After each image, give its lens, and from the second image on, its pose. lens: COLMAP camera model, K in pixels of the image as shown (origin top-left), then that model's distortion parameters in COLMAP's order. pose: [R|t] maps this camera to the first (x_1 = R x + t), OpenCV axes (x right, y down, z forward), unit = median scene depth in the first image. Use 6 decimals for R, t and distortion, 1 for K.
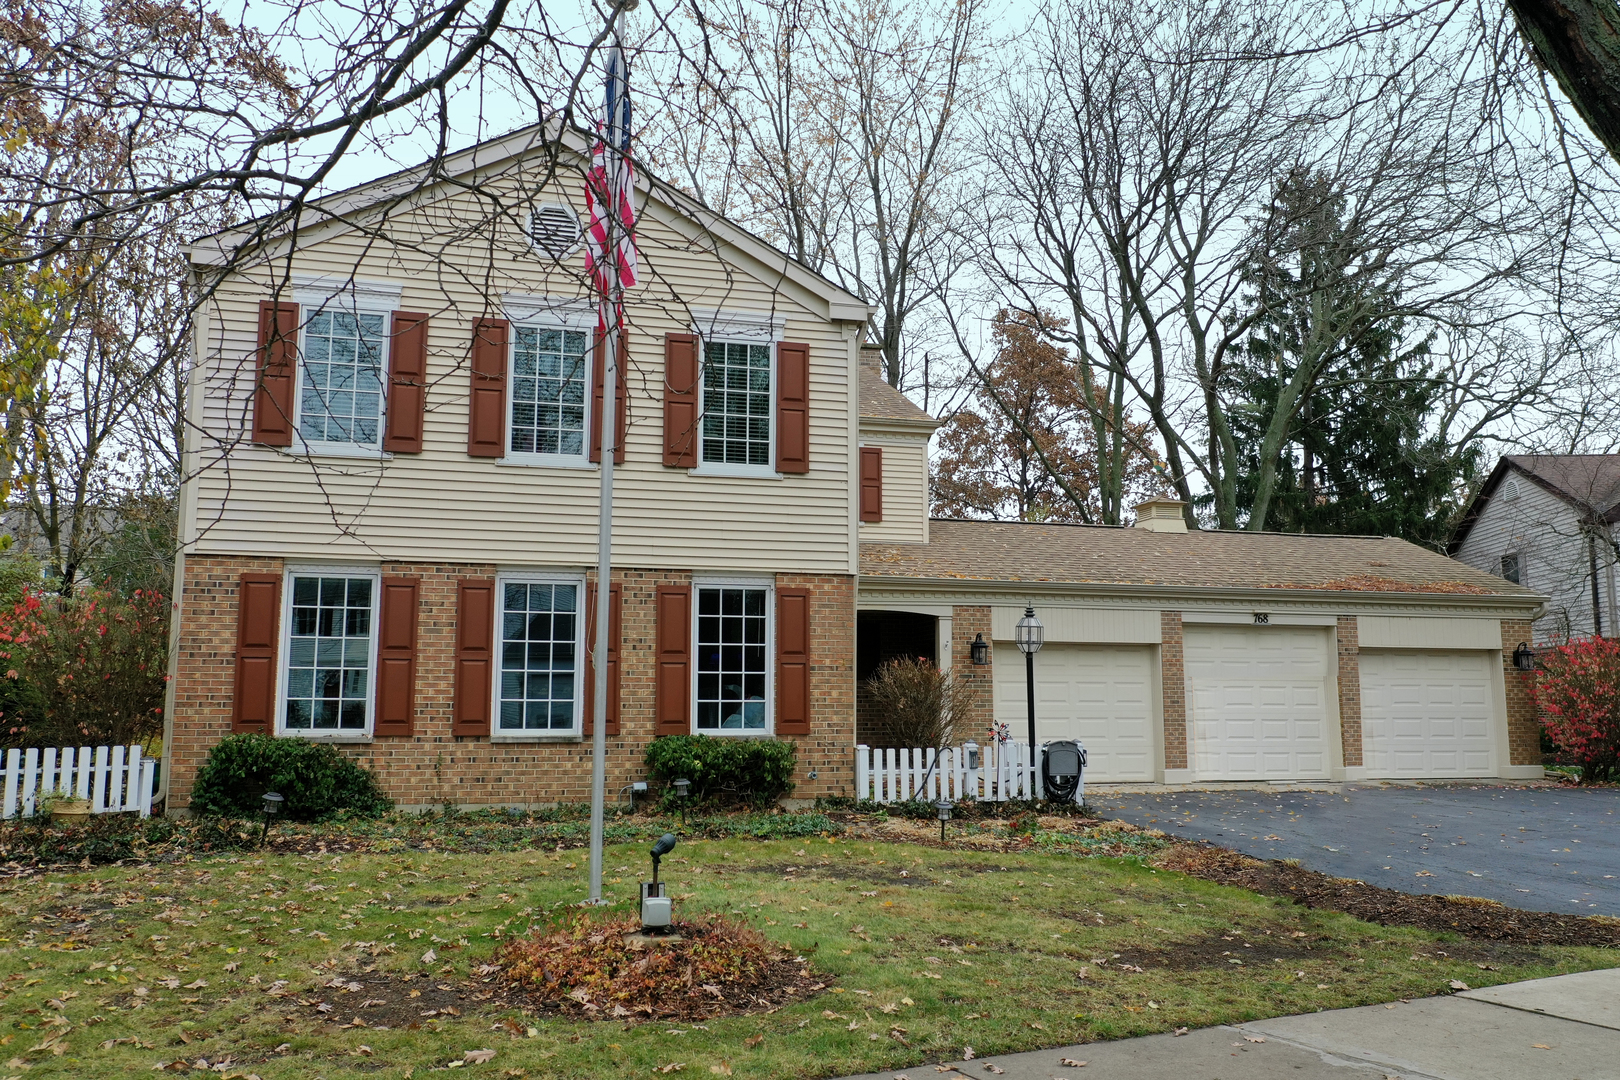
lens RADIAL K [[1284.0, 0, 812.2], [0, 1284.0, 534.4], [0, 0, 1]] dist [0.000988, -0.001693]
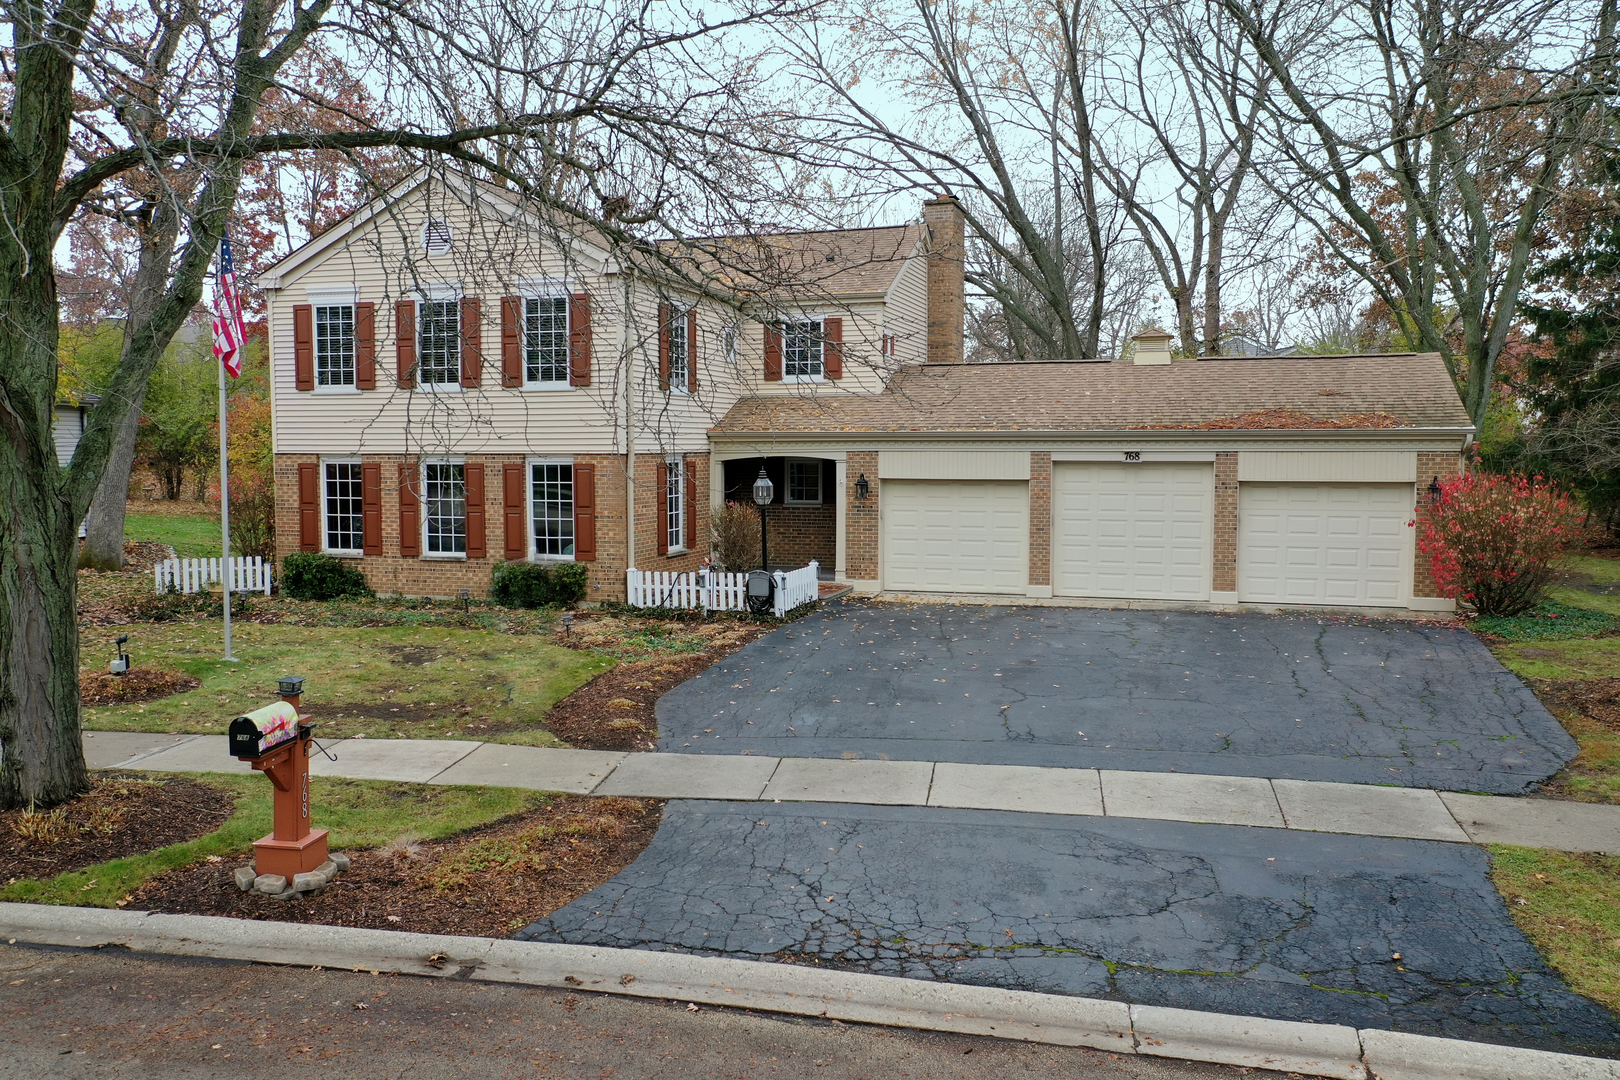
lens RADIAL K [[1284.0, 0, 808.7], [0, 1284.0, 534.7], [0, 0, 1]] dist [0.000988, -0.001693]
pose [[0.843197, 0.032829, -0.536601, 1.005436], [0.076101, 0.980794, 0.179588, -0.125083], [0.532191, -0.192264, 0.824504, -0.108662]]
